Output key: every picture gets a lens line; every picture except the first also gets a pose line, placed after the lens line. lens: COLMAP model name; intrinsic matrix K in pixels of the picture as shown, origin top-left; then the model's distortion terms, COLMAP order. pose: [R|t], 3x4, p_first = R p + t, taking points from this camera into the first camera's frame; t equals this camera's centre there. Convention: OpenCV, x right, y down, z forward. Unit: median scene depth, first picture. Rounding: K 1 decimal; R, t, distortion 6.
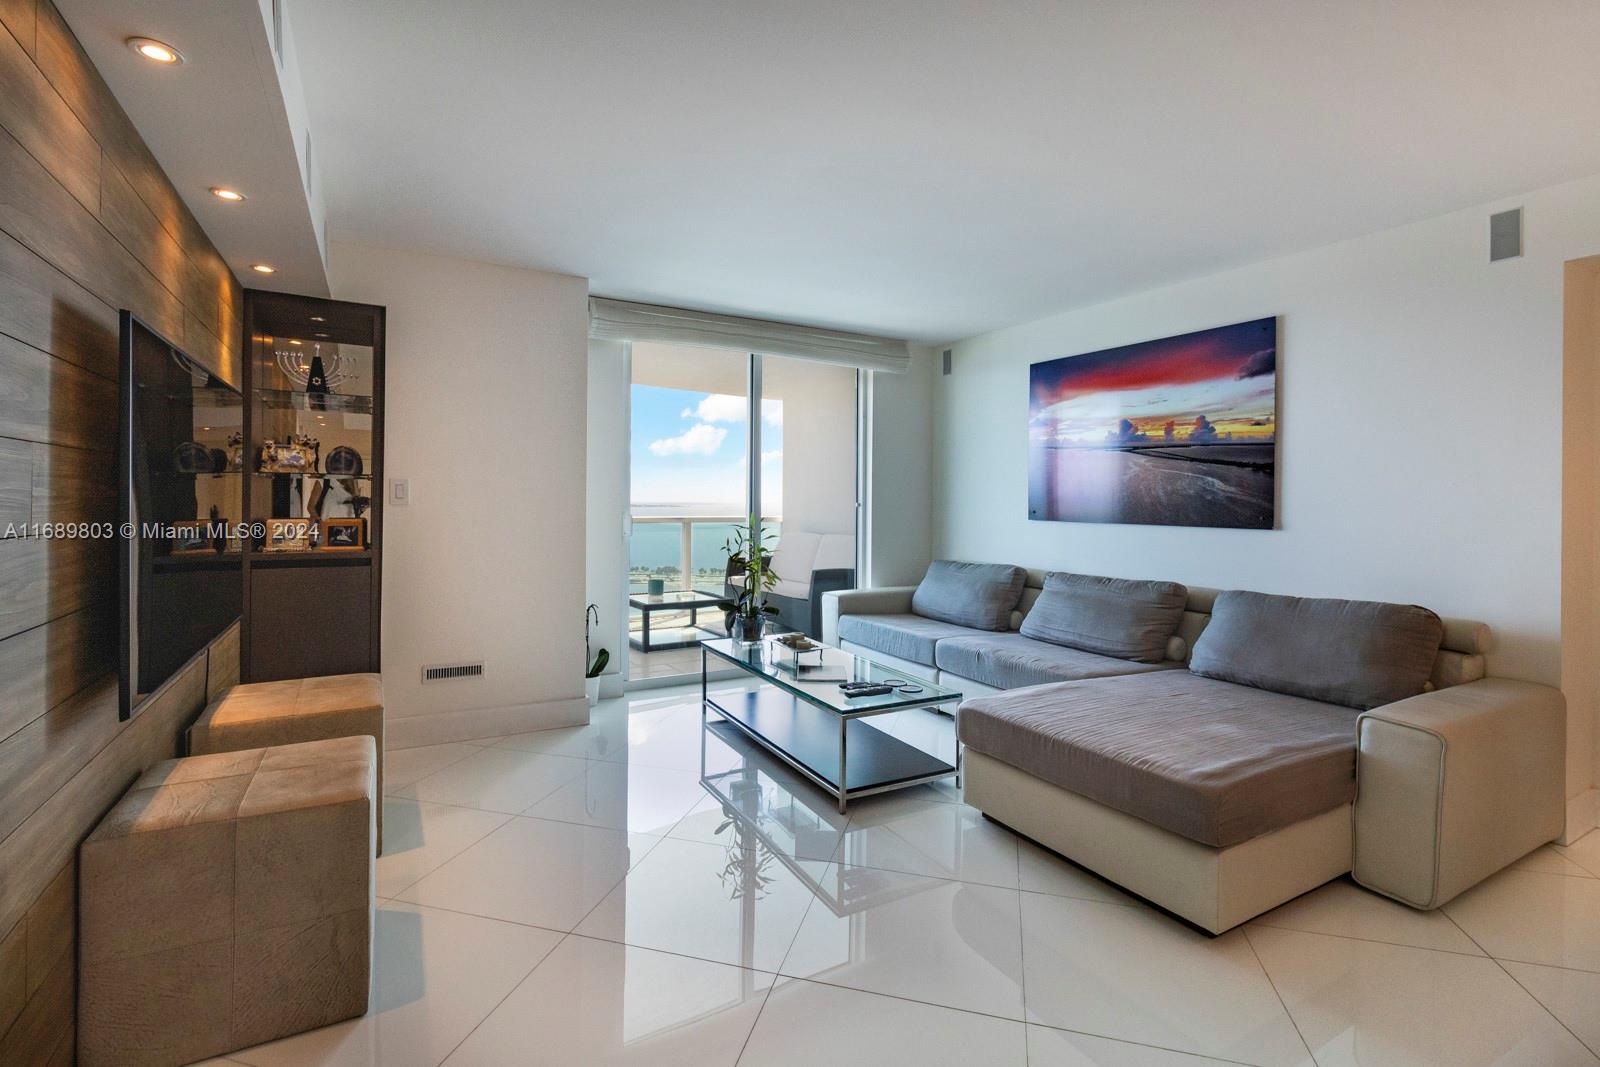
lens RADIAL K [[744.1, 0, 793.2], [0, 744.1, 505.1], [0, 0, 1]] dist [-0.000078, 0.001197]
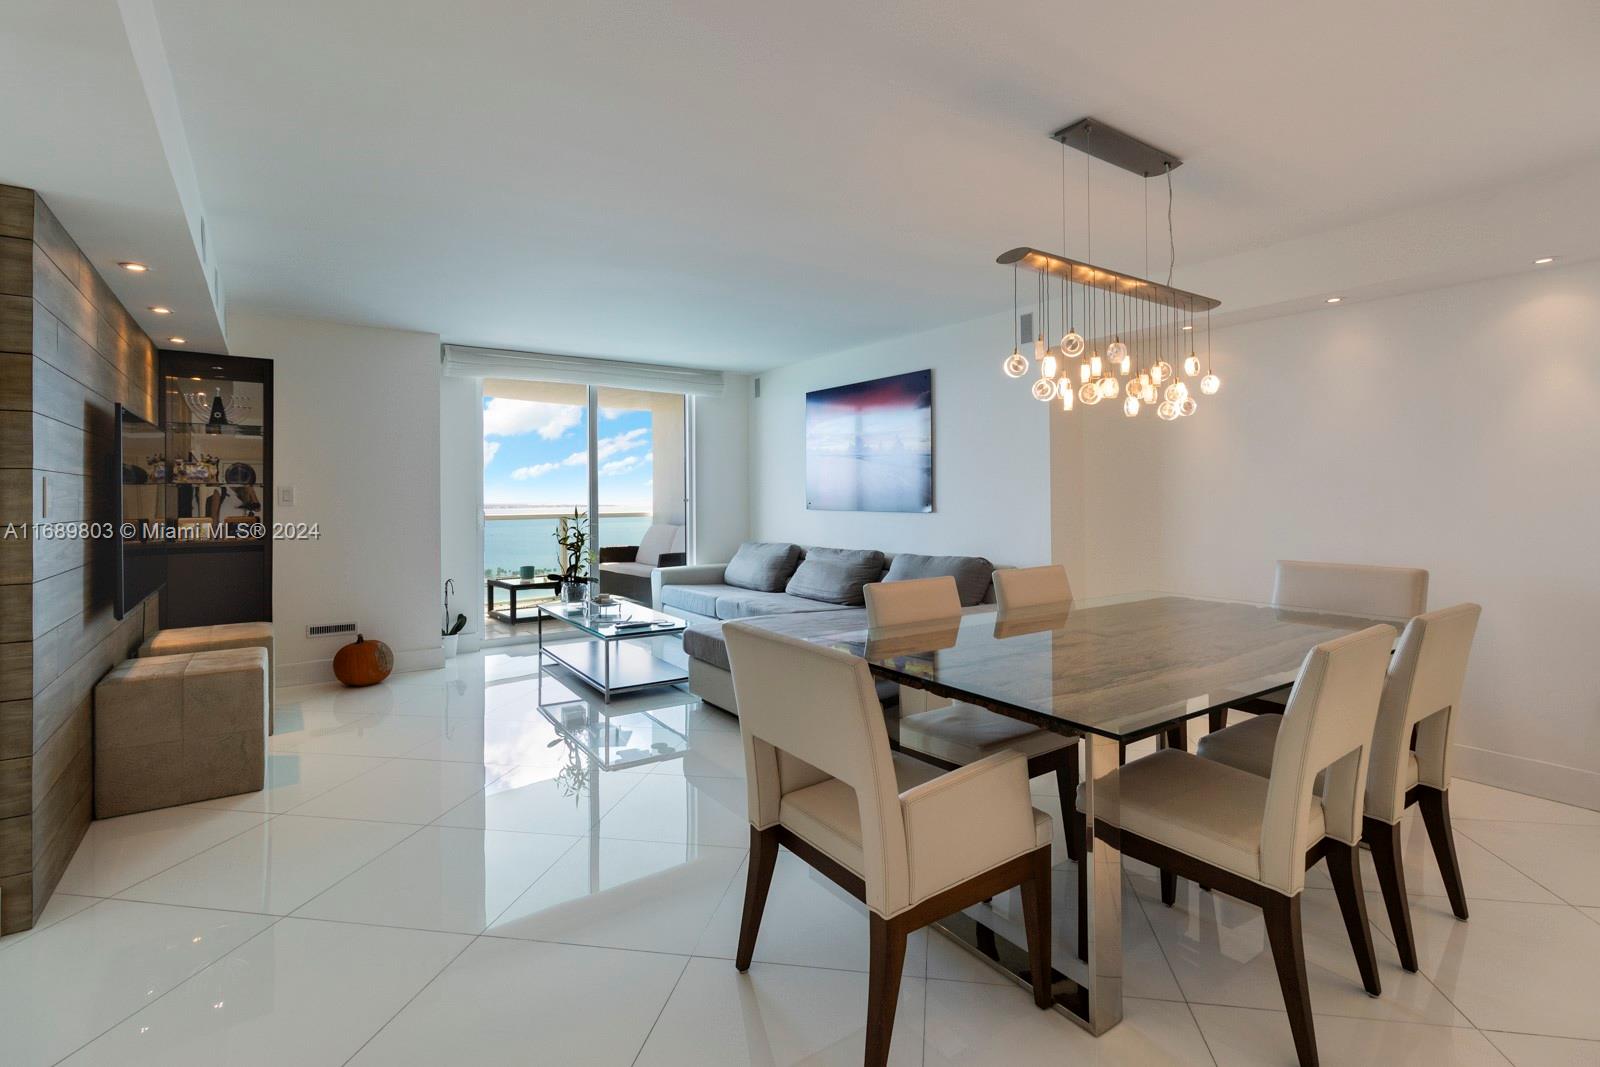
lens RADIAL K [[746.6, 0, 838.6], [0, 746.6, 495.6], [0, 0, 1]] dist [0.002642, 0.001129]
pose [[0.990057, -0.015286, 0.139831, 0.262729], [0.016340, 0.999846, -0.006391, 0.006443], [-0.139712, 0.008612, 0.990155, -0.463976]]
